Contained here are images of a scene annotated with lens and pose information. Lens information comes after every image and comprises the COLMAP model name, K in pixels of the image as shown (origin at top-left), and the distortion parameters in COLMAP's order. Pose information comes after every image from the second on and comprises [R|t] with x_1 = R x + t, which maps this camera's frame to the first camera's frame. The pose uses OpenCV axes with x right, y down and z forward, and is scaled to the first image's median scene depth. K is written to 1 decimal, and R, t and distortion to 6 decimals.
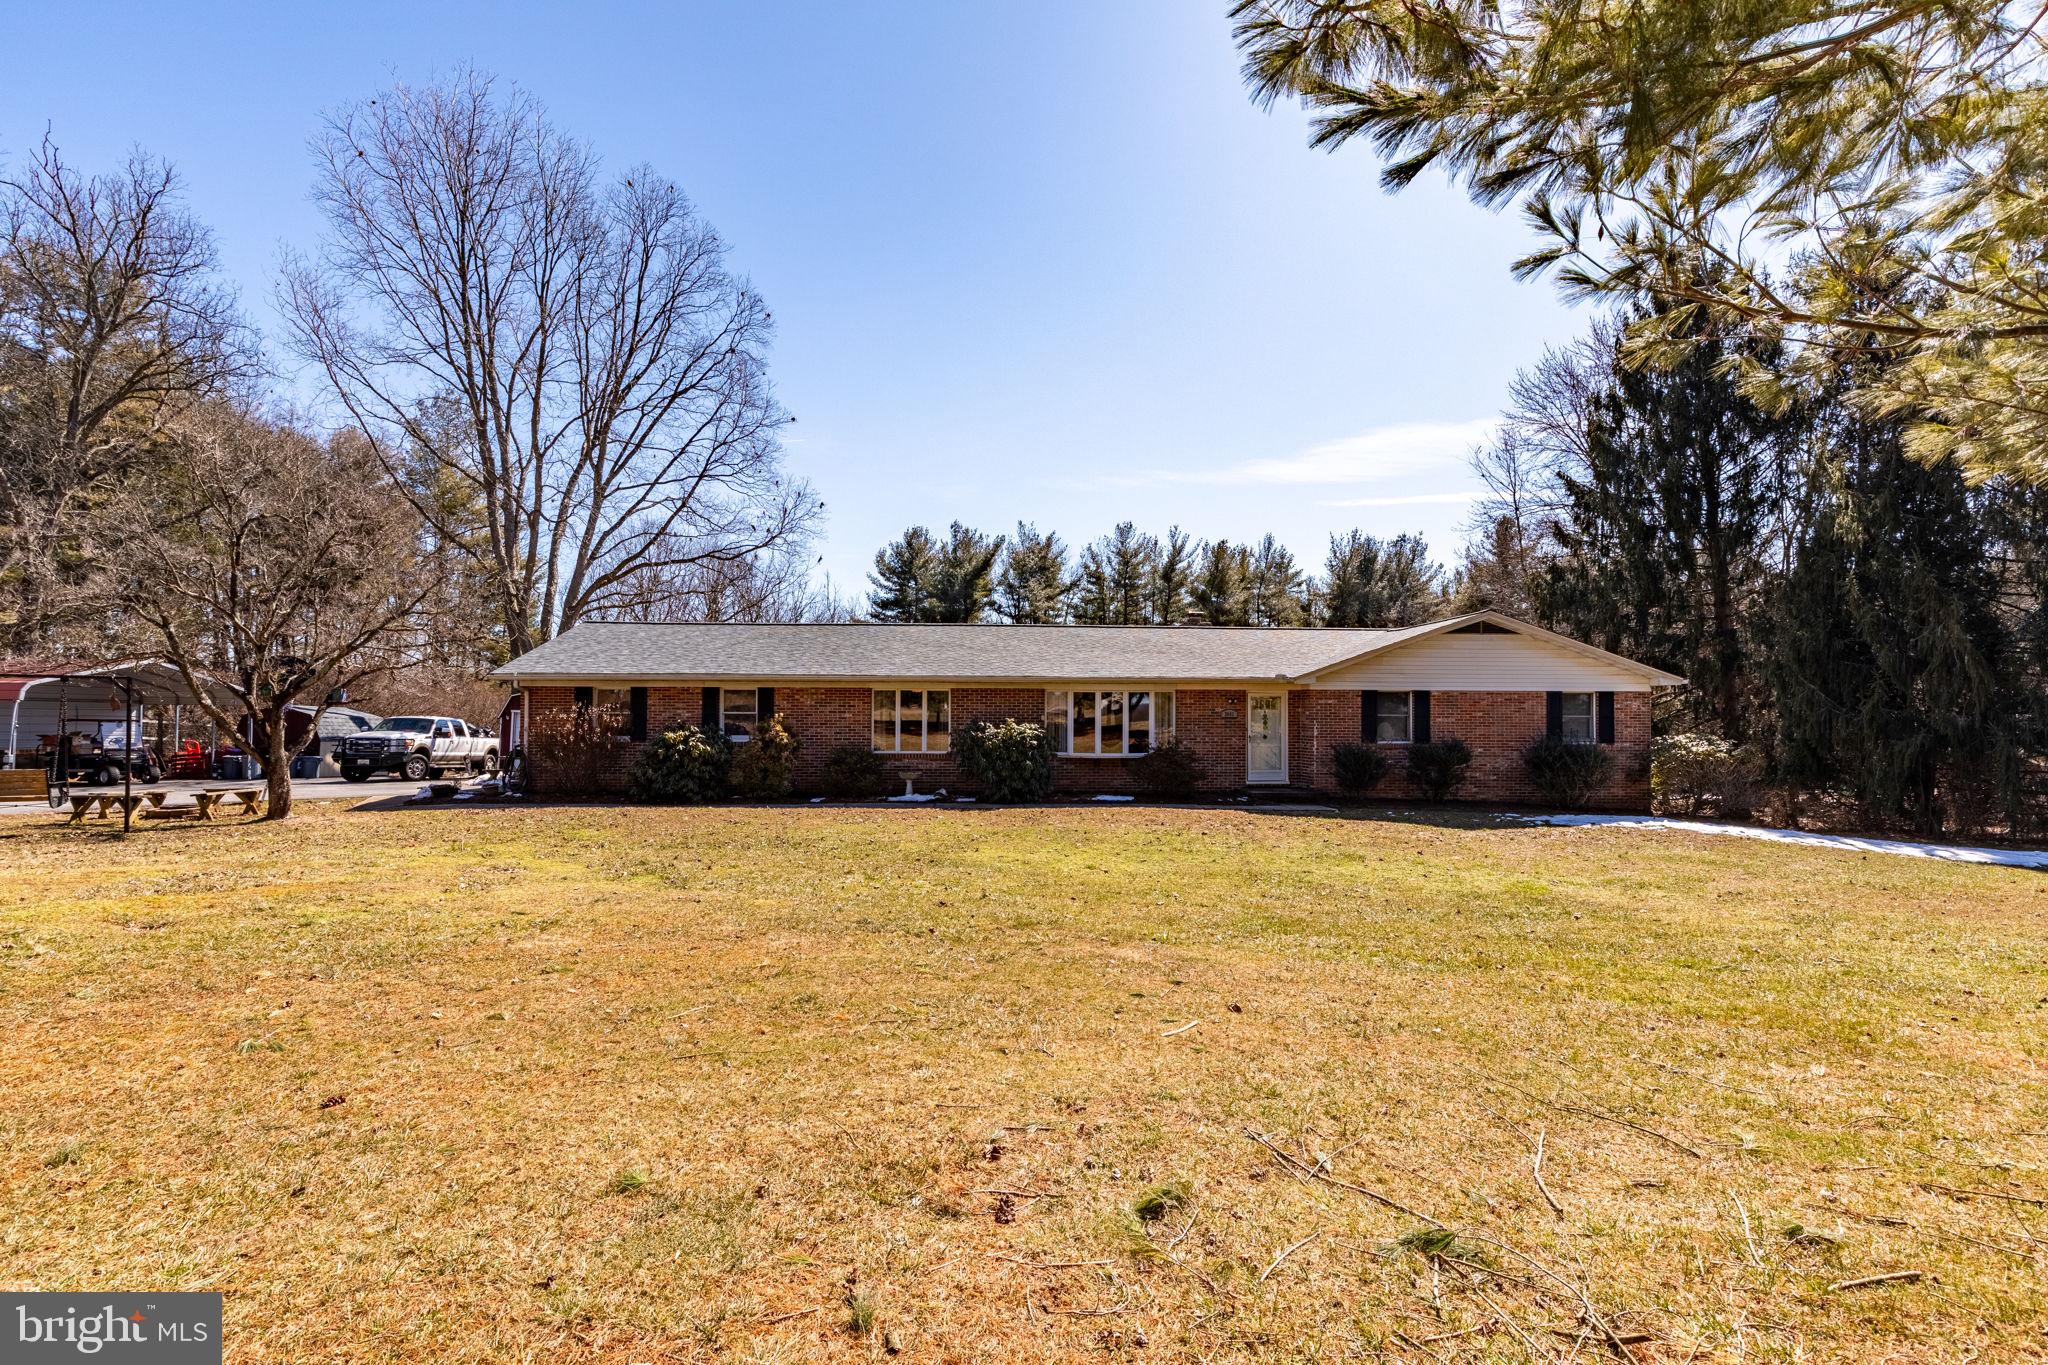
lens RADIAL K [[928.3, 0, 972.2], [0, 928.3, 741.7], [0, 0, 1]] dist [-0.000081, -0.000093]
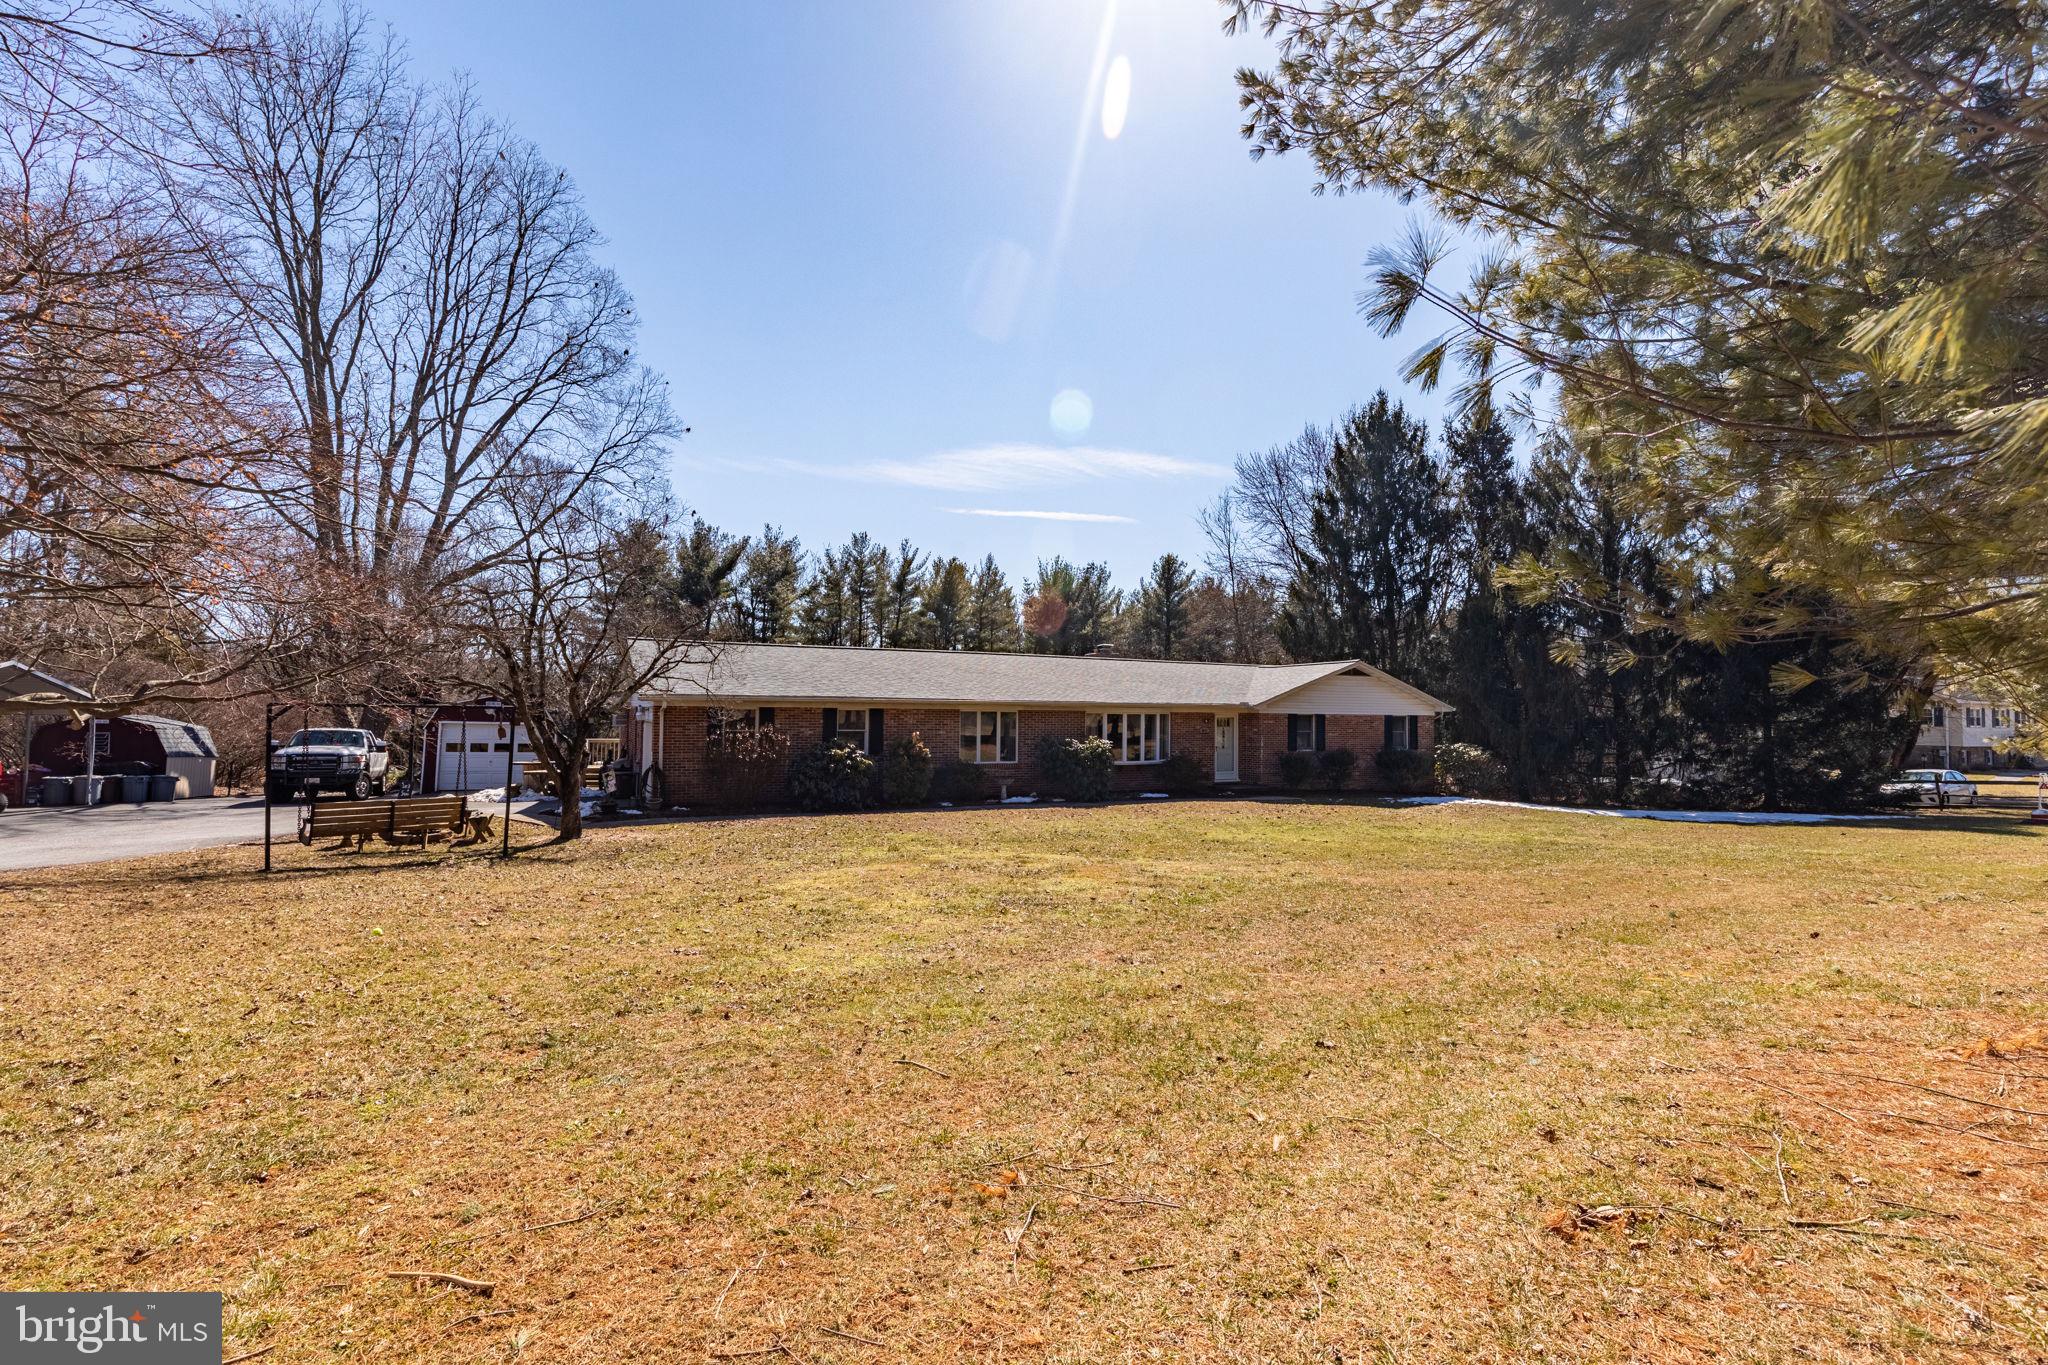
lens RADIAL K [[951.5, 0, 1009.1], [0, 951.5, 717.2], [0, 0, 1]] dist [-0.000749, -0.000811]
pose [[0.907669, 0.005948, 0.419645, -0.135946], [0.004194, 0.999721, -0.023242, -0.004594], [-0.419666, 0.022856, 0.907391, -0.029562]]
